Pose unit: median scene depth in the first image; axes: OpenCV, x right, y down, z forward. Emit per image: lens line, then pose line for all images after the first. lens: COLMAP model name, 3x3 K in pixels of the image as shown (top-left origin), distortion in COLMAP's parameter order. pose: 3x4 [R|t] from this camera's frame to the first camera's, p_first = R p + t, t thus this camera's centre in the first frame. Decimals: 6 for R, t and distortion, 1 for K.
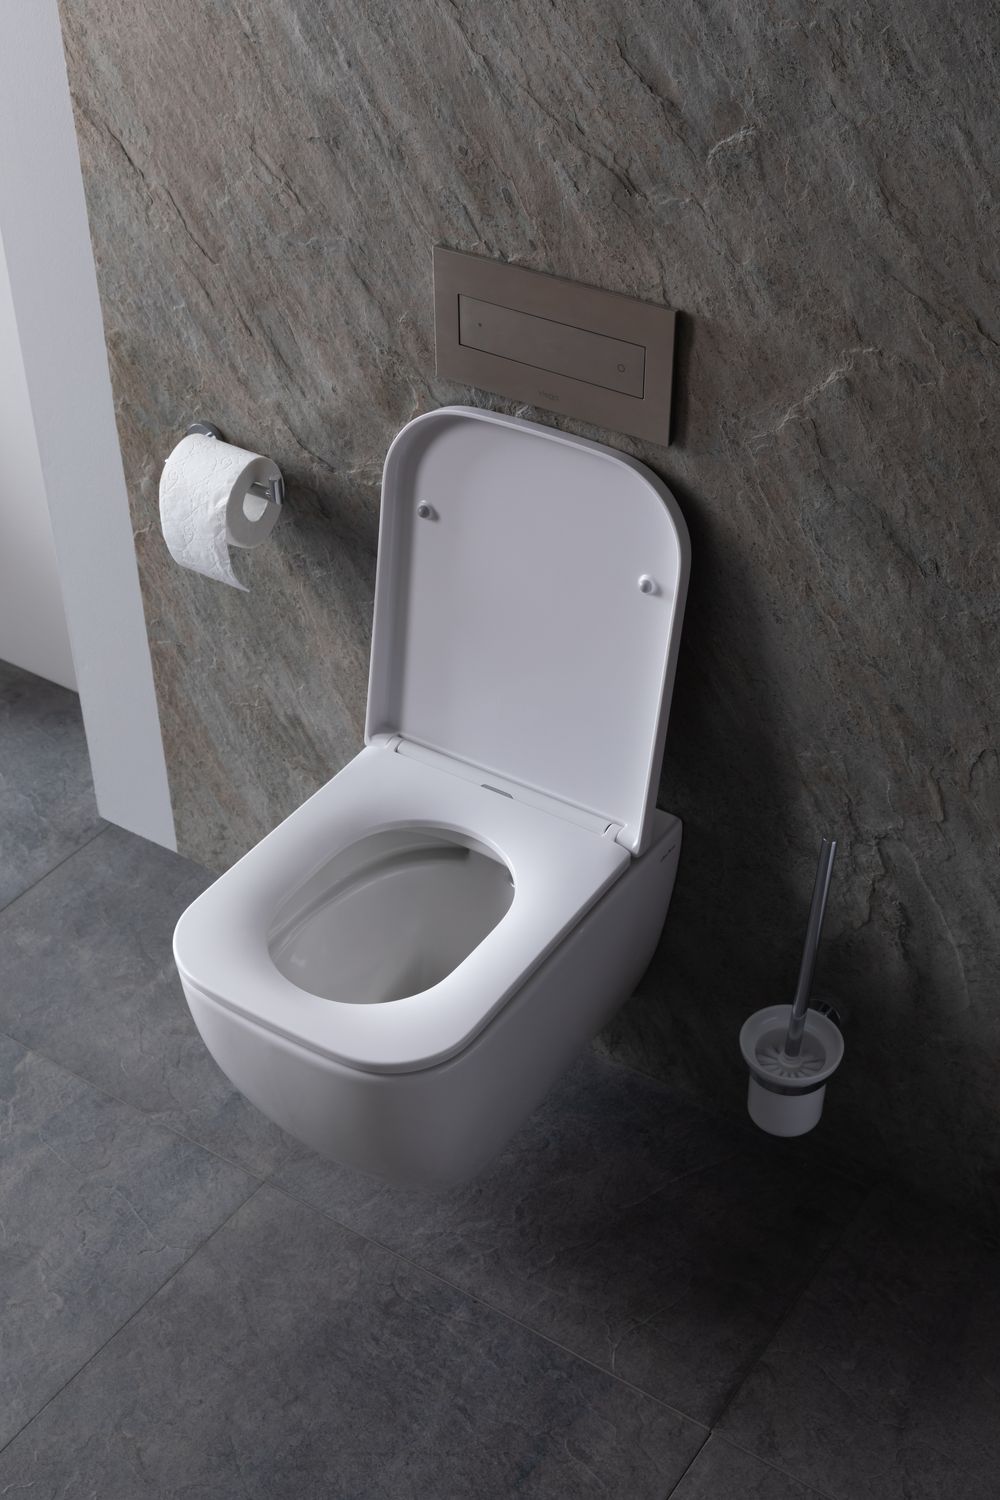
lens RADIAL K [[1918.0, 0, 501.8], [0, 1918.0, 749.7], [0, 0, 1]] dist [-0.006710, 0.000000]
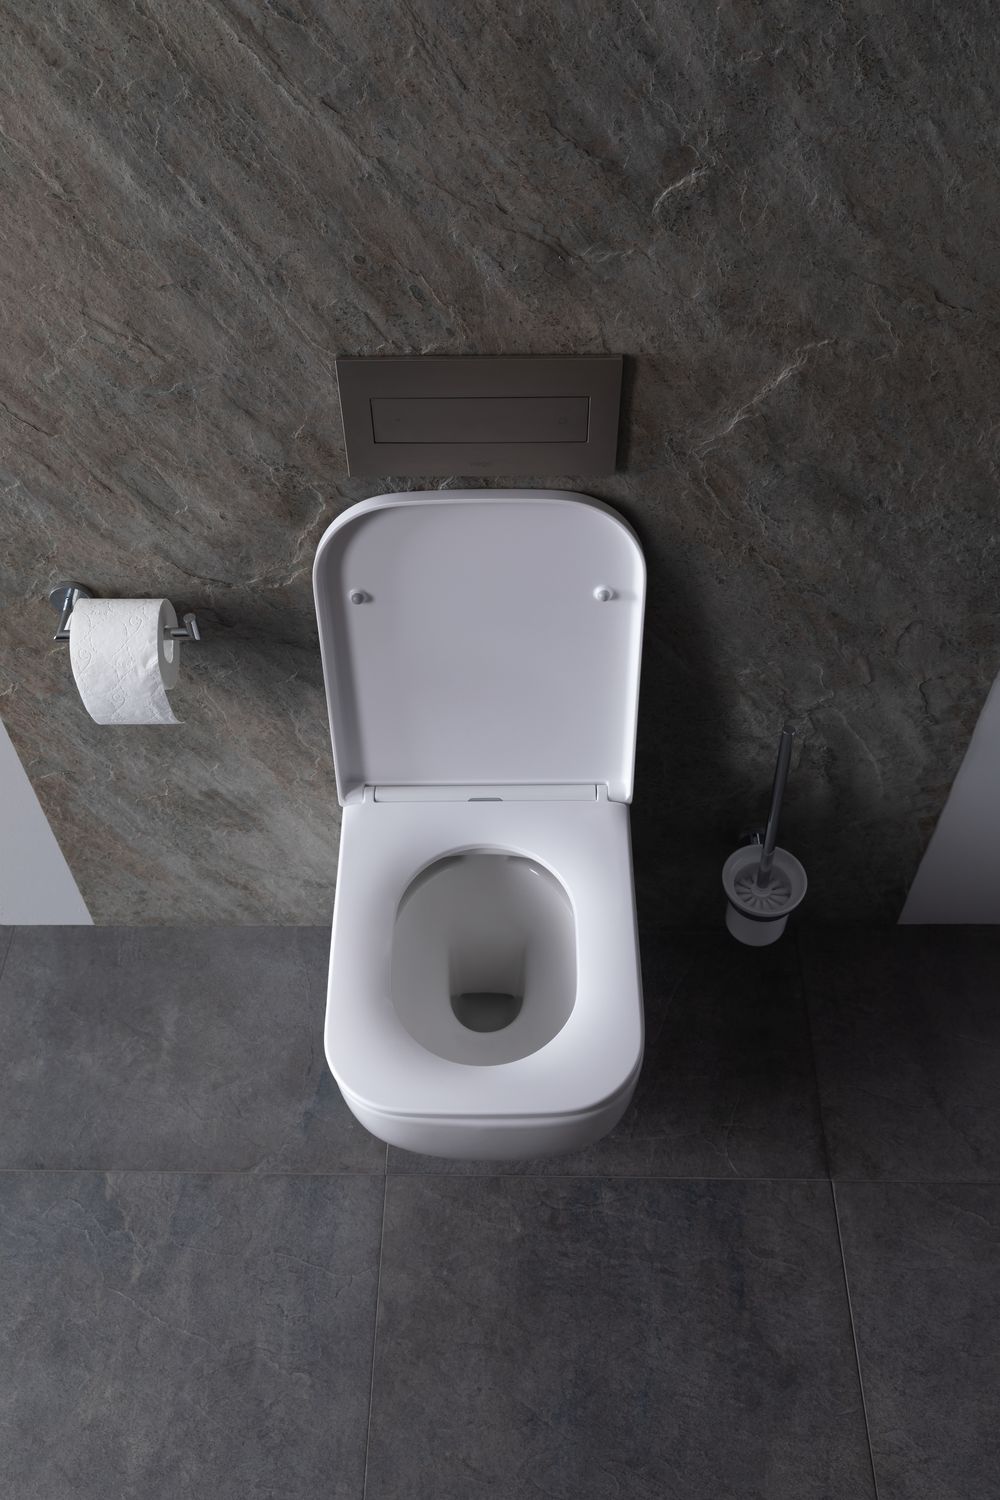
lens RADIAL K [[1355.1, 0, 499.7], [0, 1355.1, 751.6], [0, 0, 1]] dist [0.005733, -0.007863]
pose [[0.844837, -0.422879, 0.327755, -0.263111], [0.345193, 0.898868, 0.269959, -0.232090], [-0.408768, -0.114933, 0.905372, 0.311254]]
